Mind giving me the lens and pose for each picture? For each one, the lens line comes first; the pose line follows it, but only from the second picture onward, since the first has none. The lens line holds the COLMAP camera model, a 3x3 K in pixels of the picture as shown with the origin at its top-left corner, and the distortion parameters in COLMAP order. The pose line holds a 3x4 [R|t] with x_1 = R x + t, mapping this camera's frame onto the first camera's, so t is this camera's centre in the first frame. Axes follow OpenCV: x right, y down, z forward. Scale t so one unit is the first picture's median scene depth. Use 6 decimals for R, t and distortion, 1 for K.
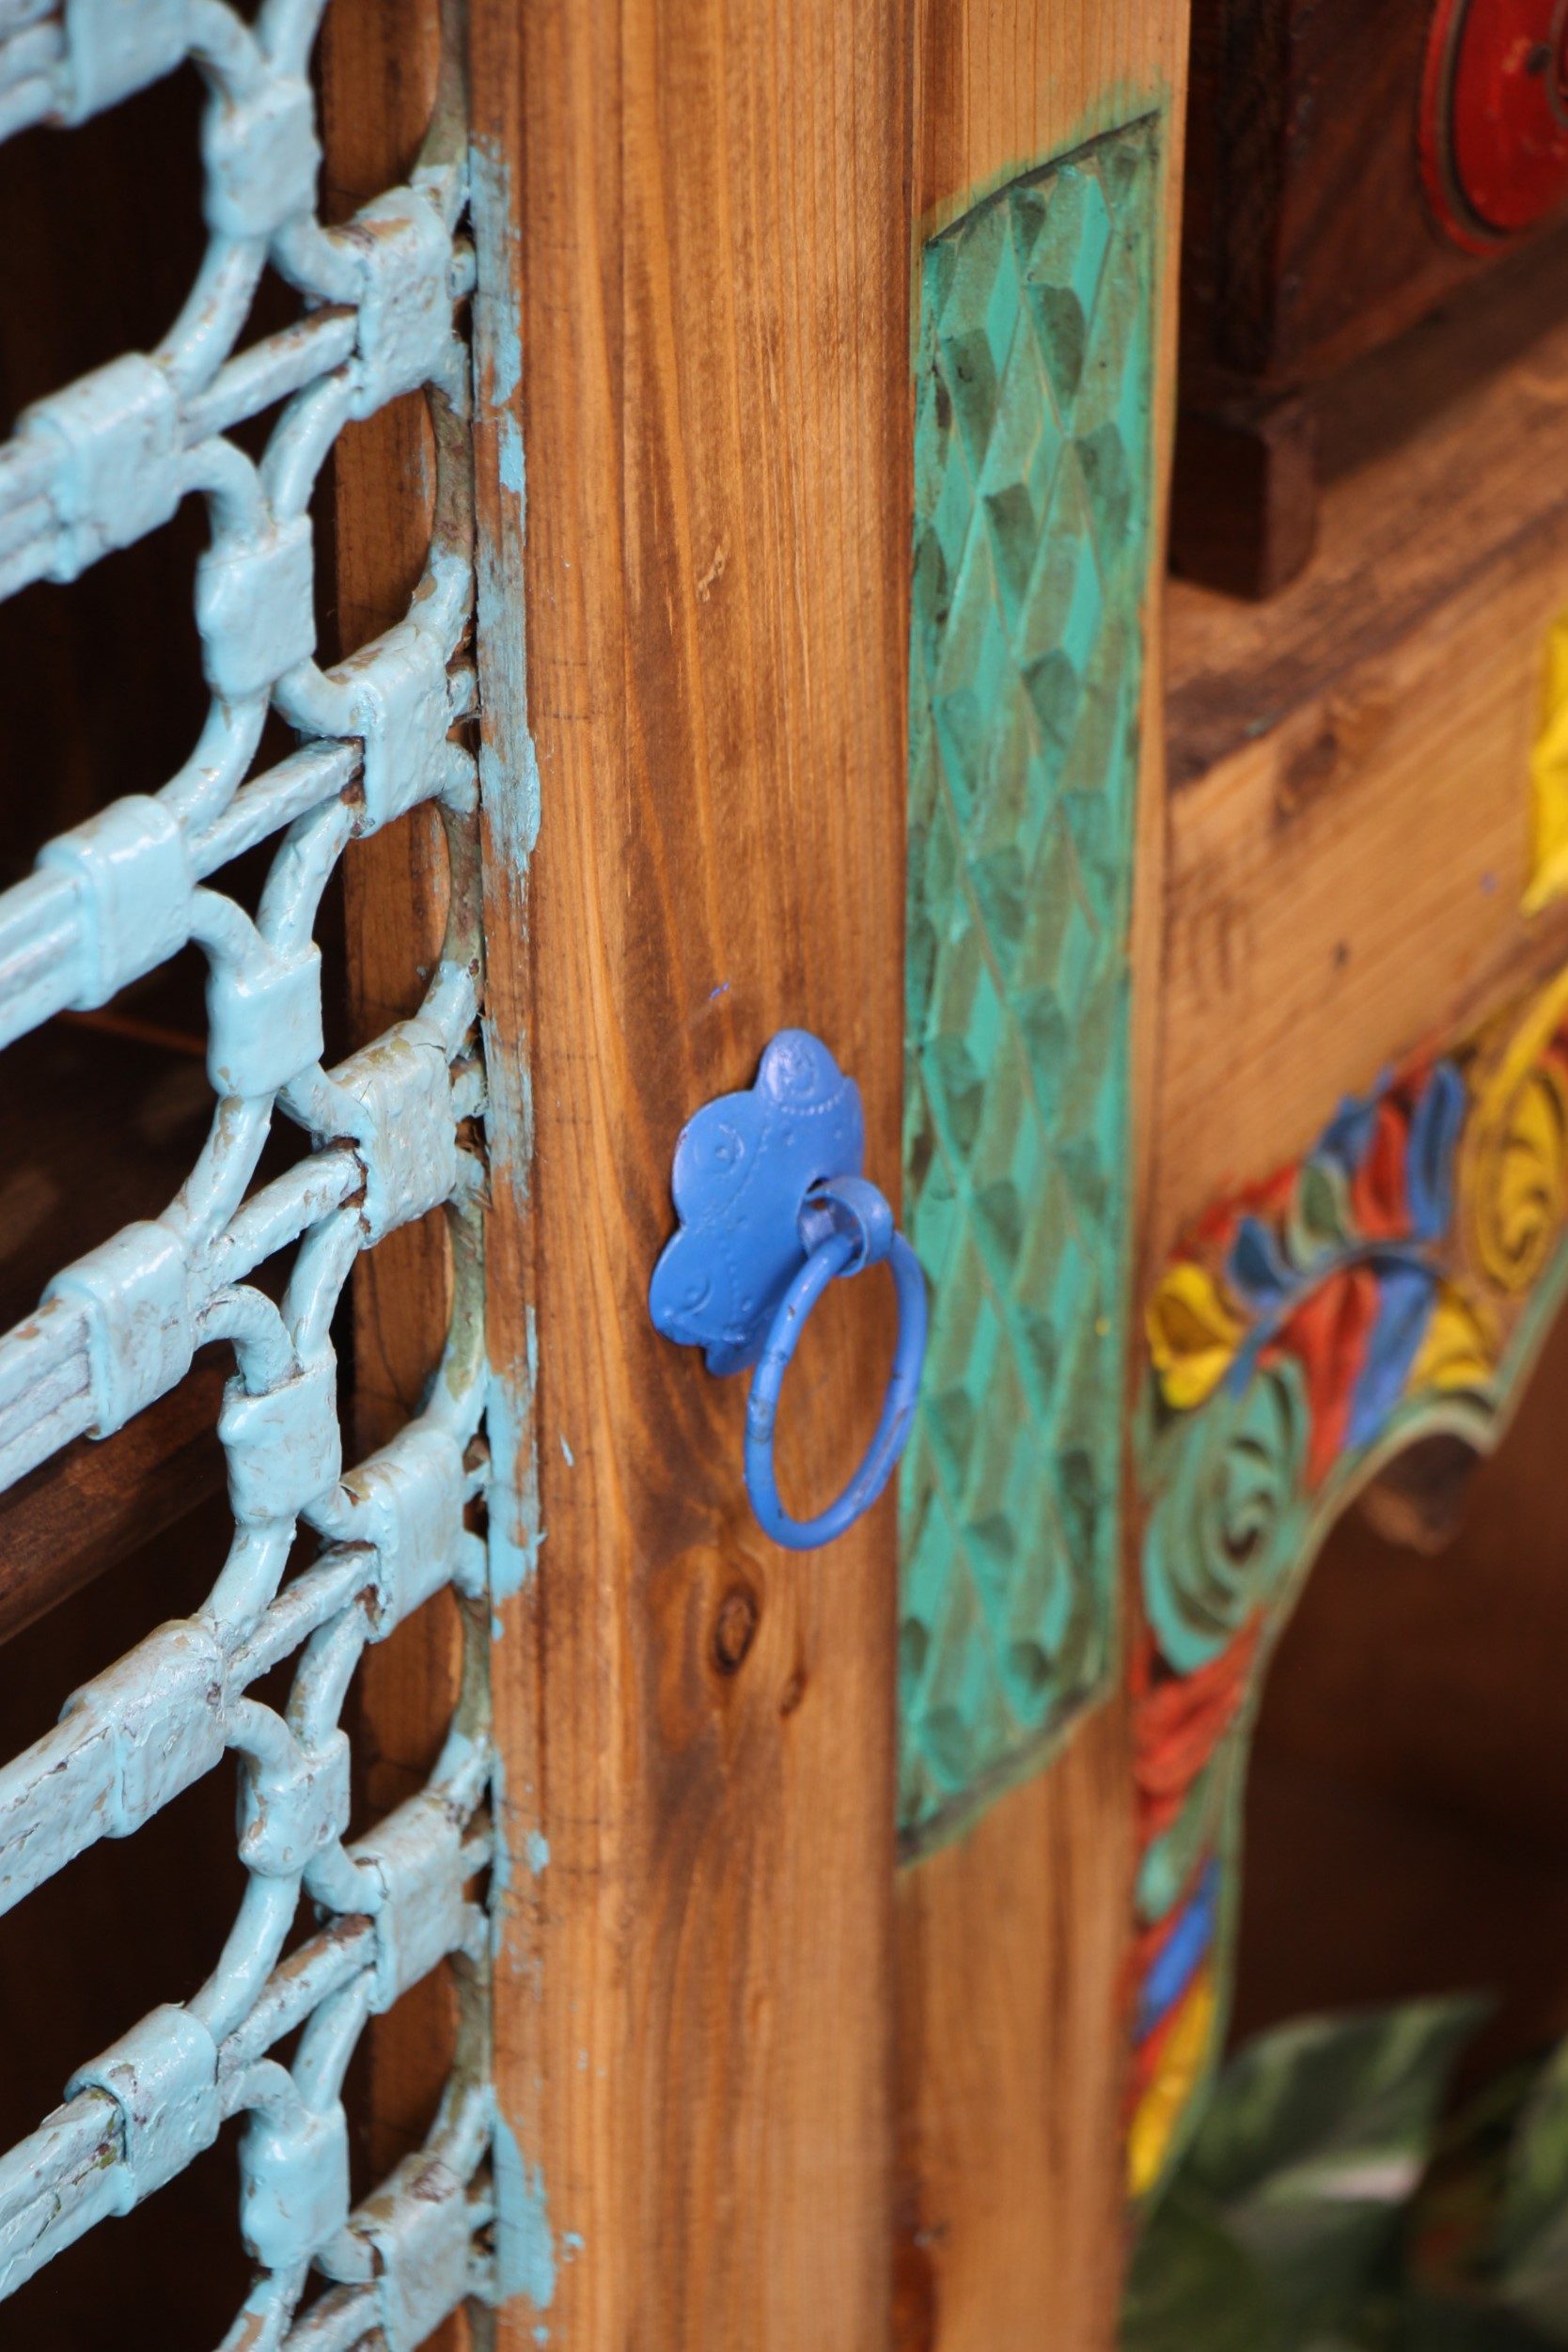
lens RADIAL K [[9738.1, 0, 784.0], [0, 9738.1, 1176.0], [0, 0, 1]] dist [0.714154, 0.473062]
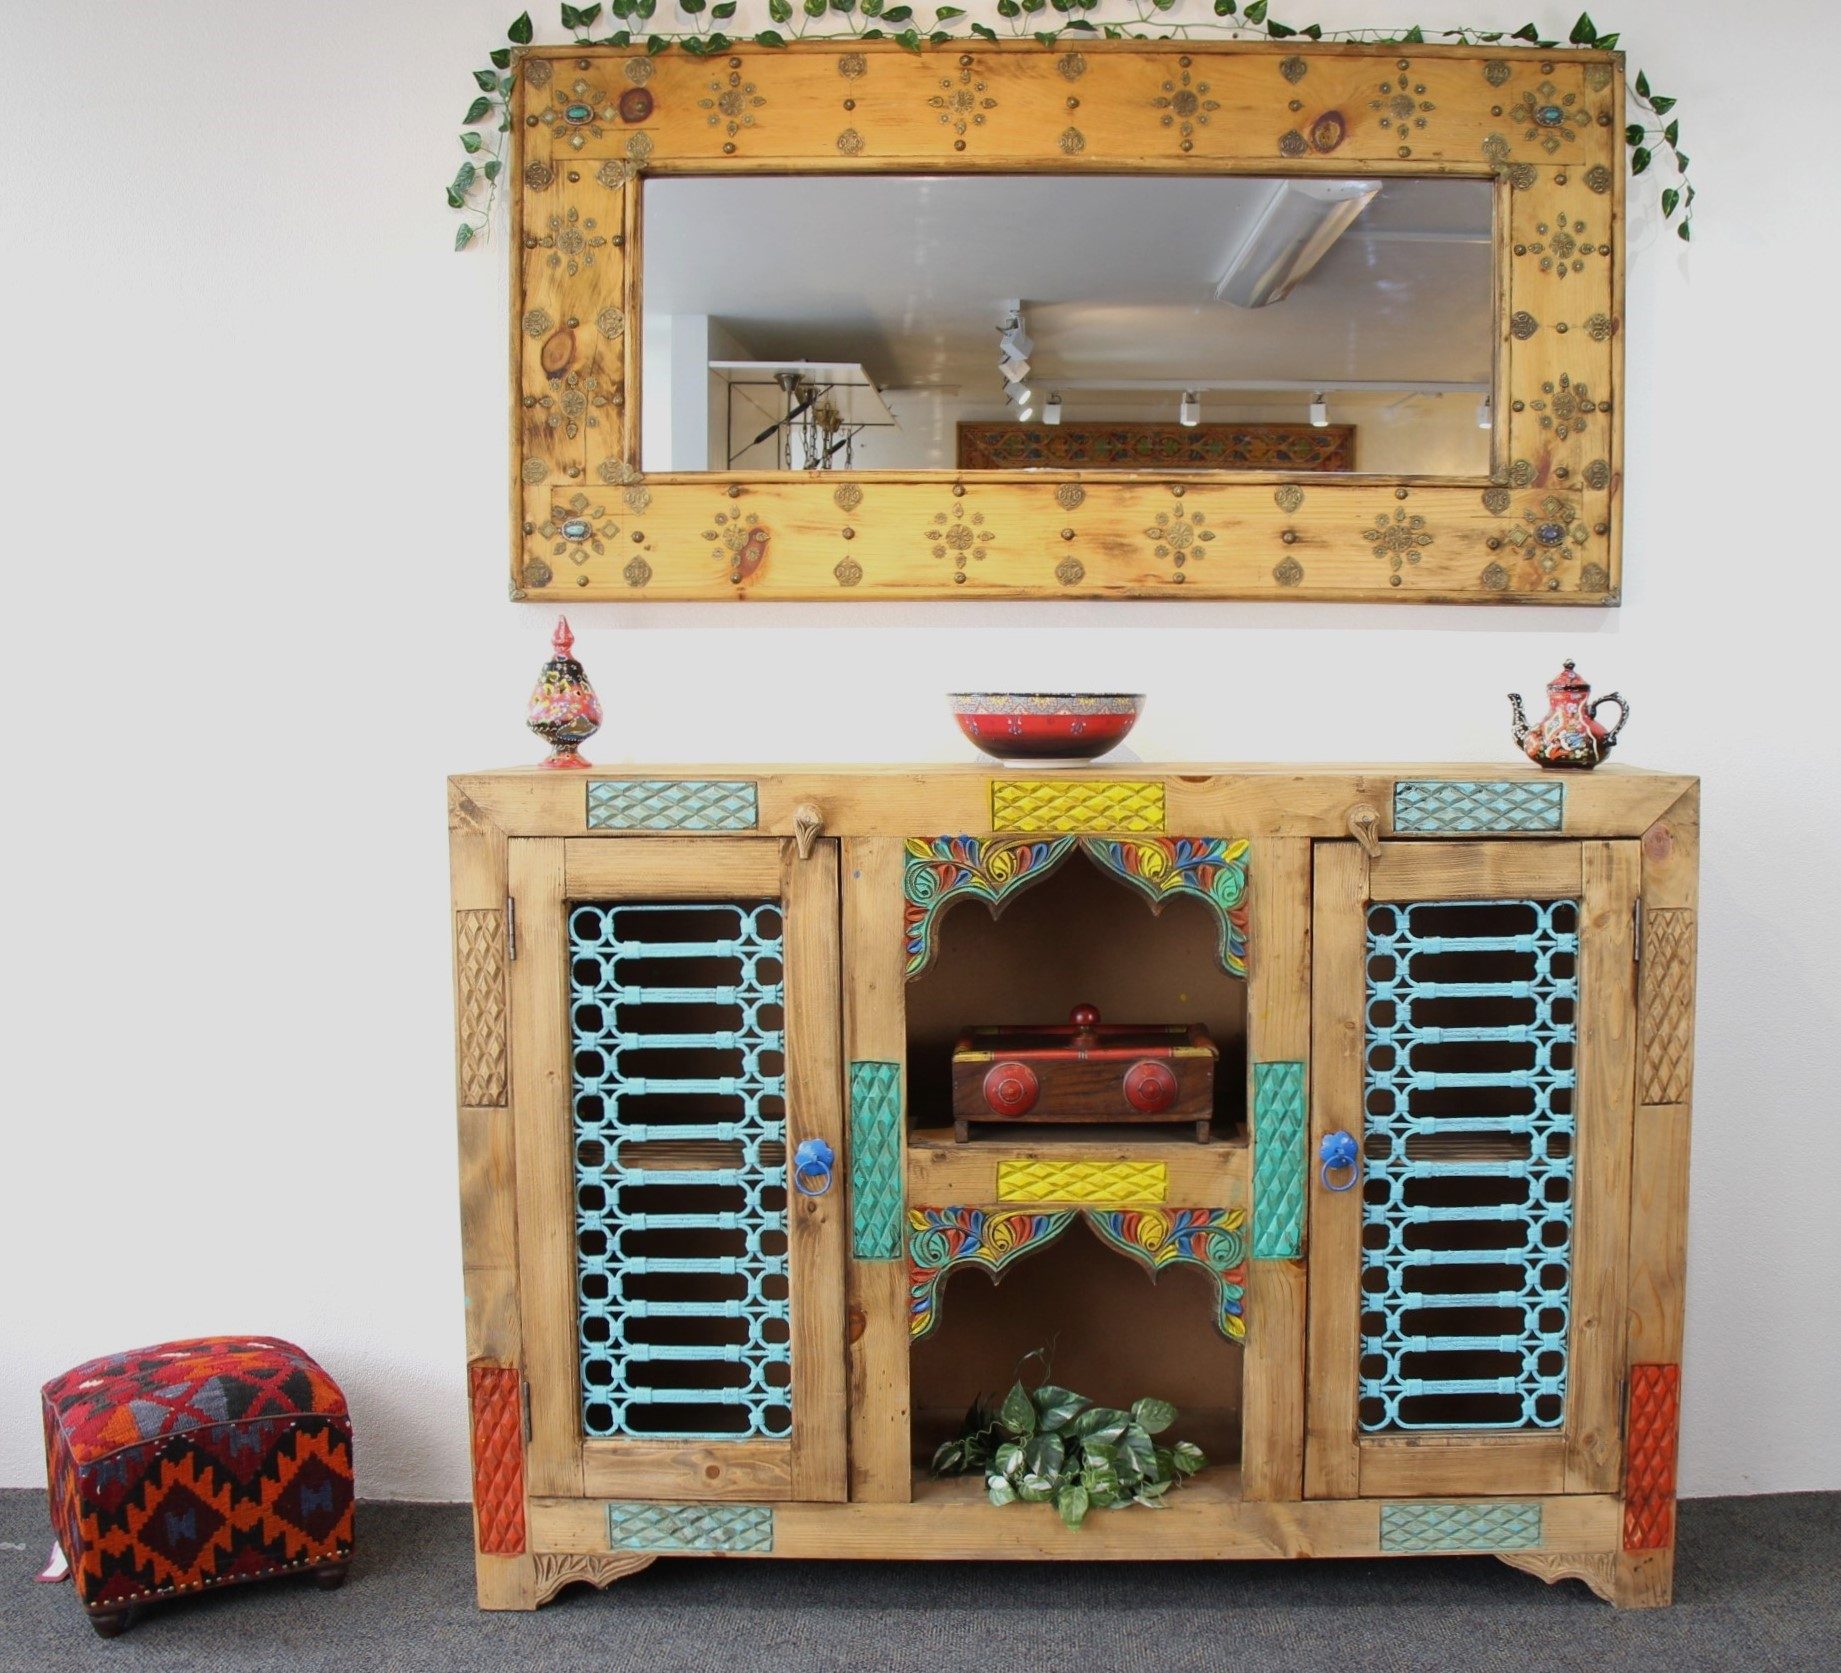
lens RADIAL K [[2109.6, 0, 1028.6], [0, 2109.6, 857.3], [0, 0, 1]] dist [-0.187115, 0.168527]
pose [[0.536201, 0.057558, -0.842126, 1.750579], [-0.395452, 0.898539, -0.190380, 0.045235], [0.745725, 0.435103, 0.504559, 0.011489]]
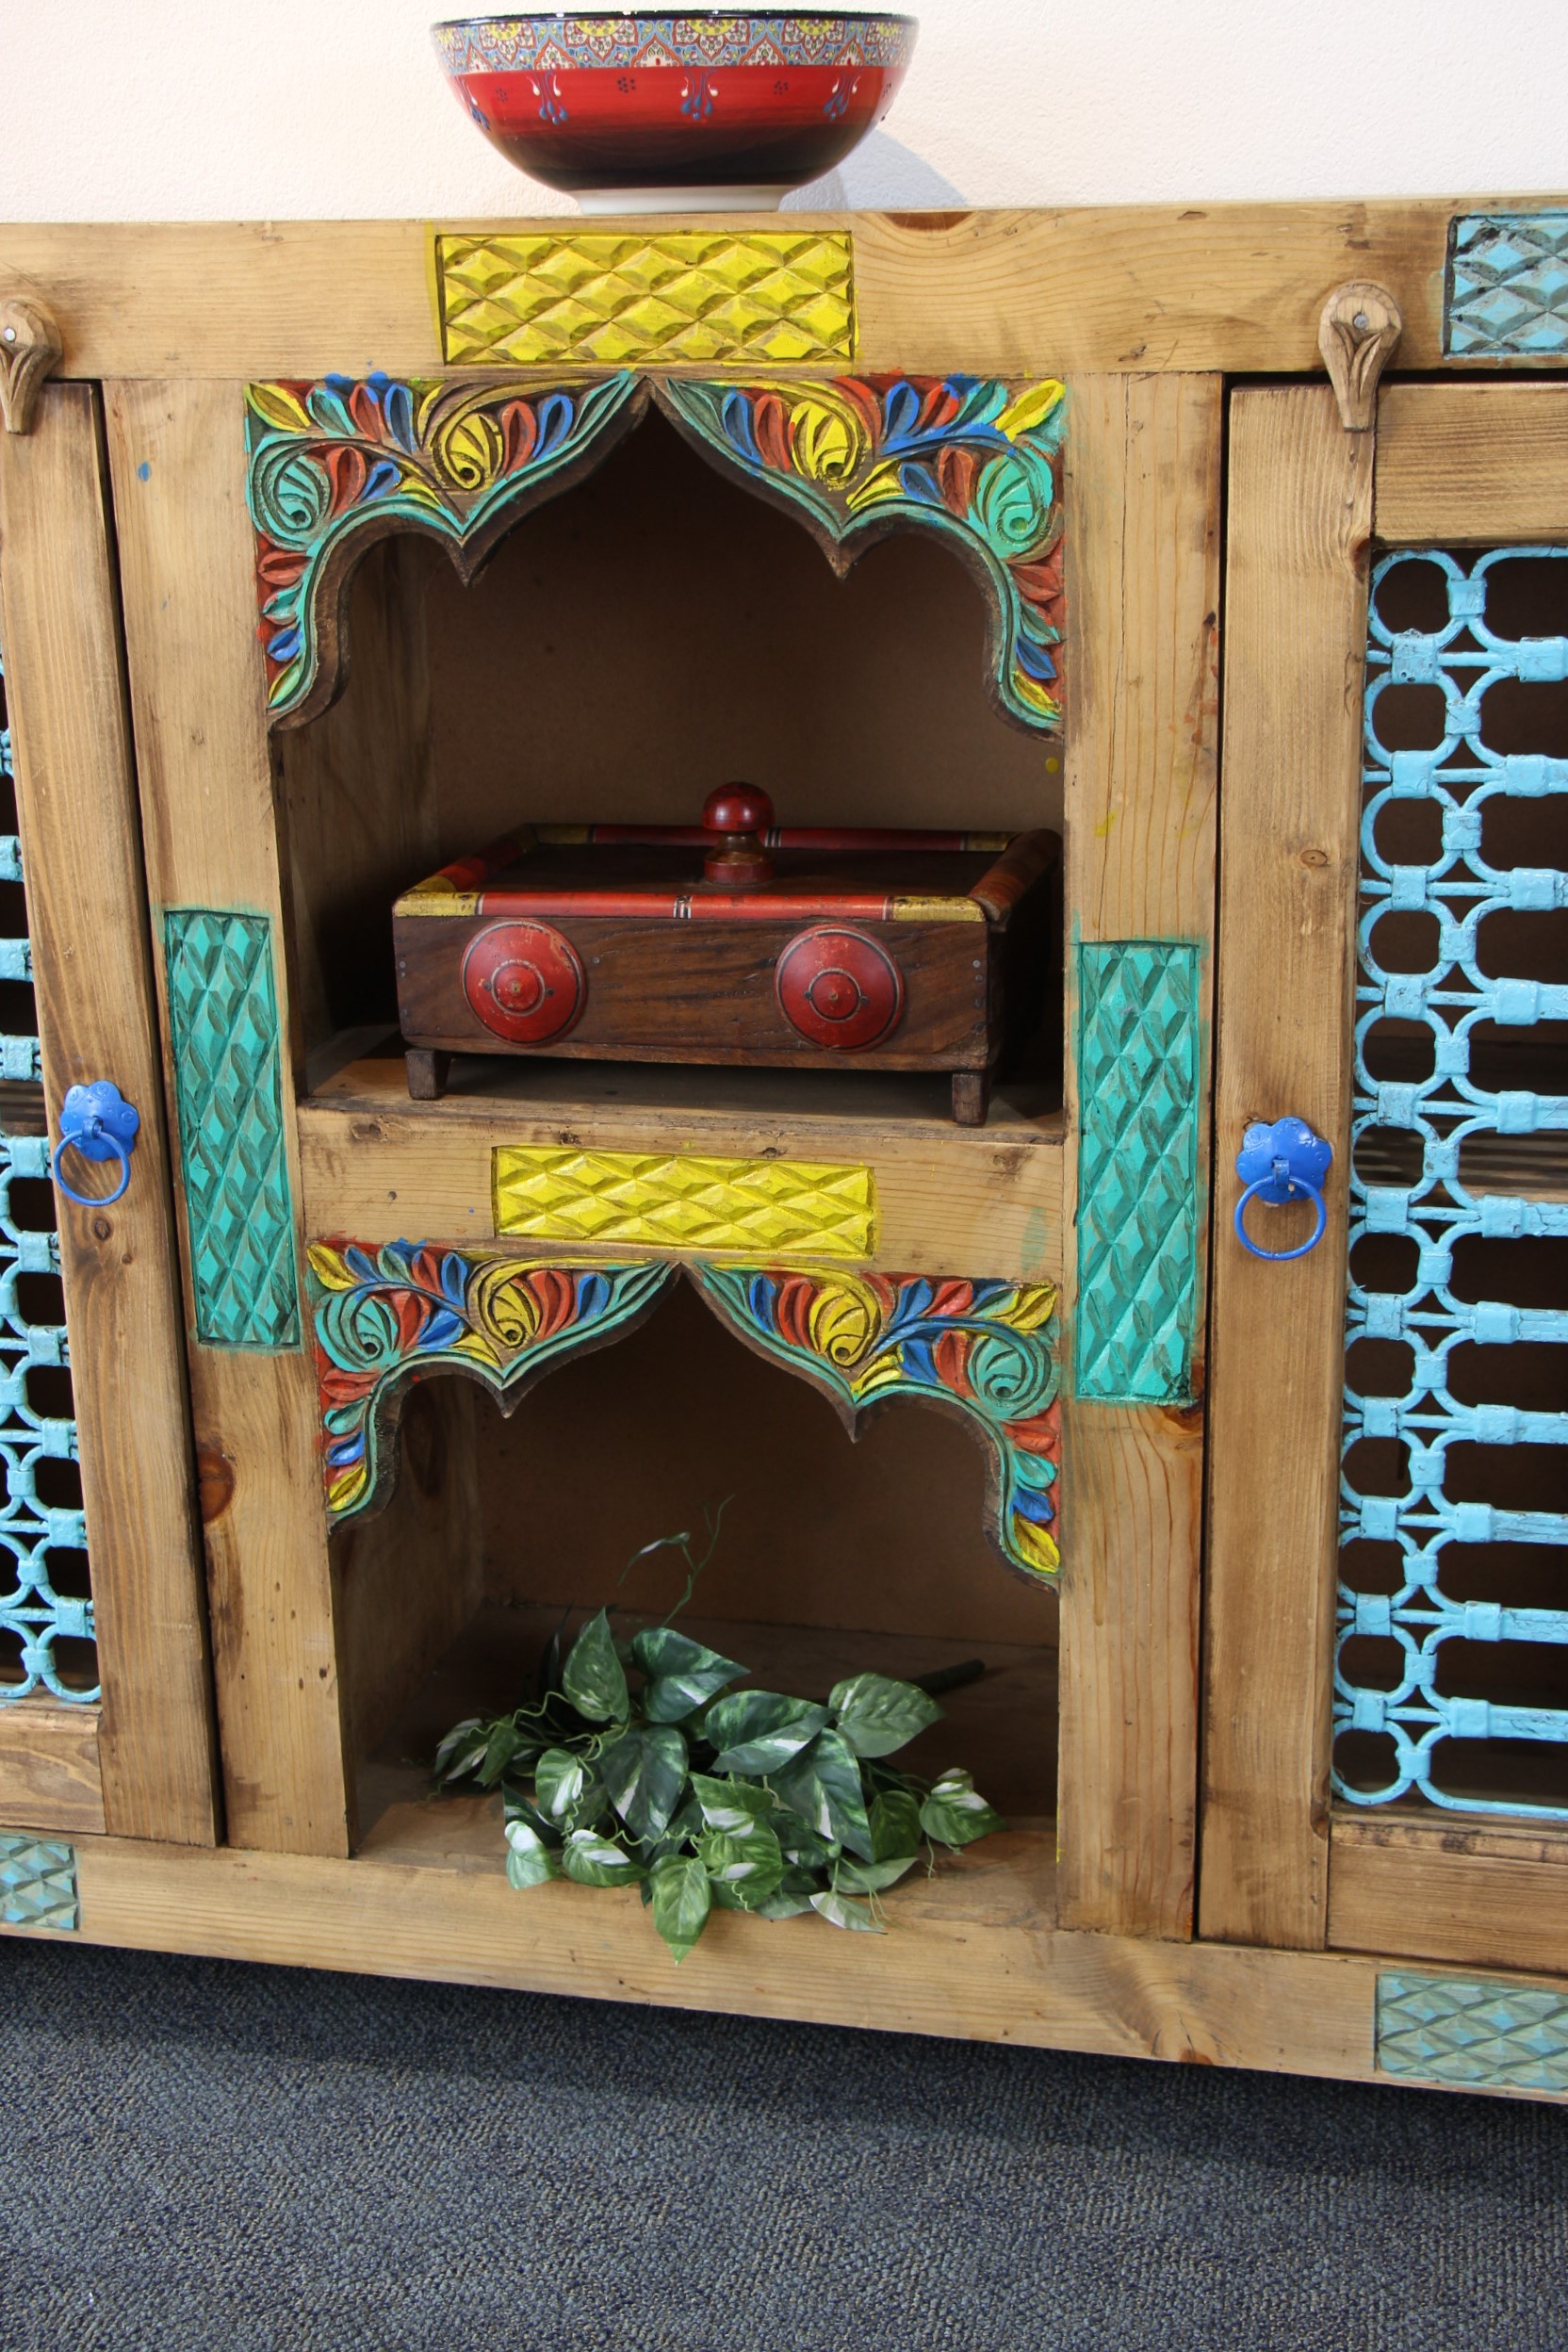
lens RADIAL K [[3095.1, 0, 782.2], [0, 3095.1, 1203.3], [0, 0, 1]] dist [-0.036831, 0.336091]
pose [[0.338793, 0.269075, -0.901564, 1.280007], [-0.427620, 0.897580, 0.107193, -0.229031], [0.838069, 0.349211, 0.419156, 0.686391]]
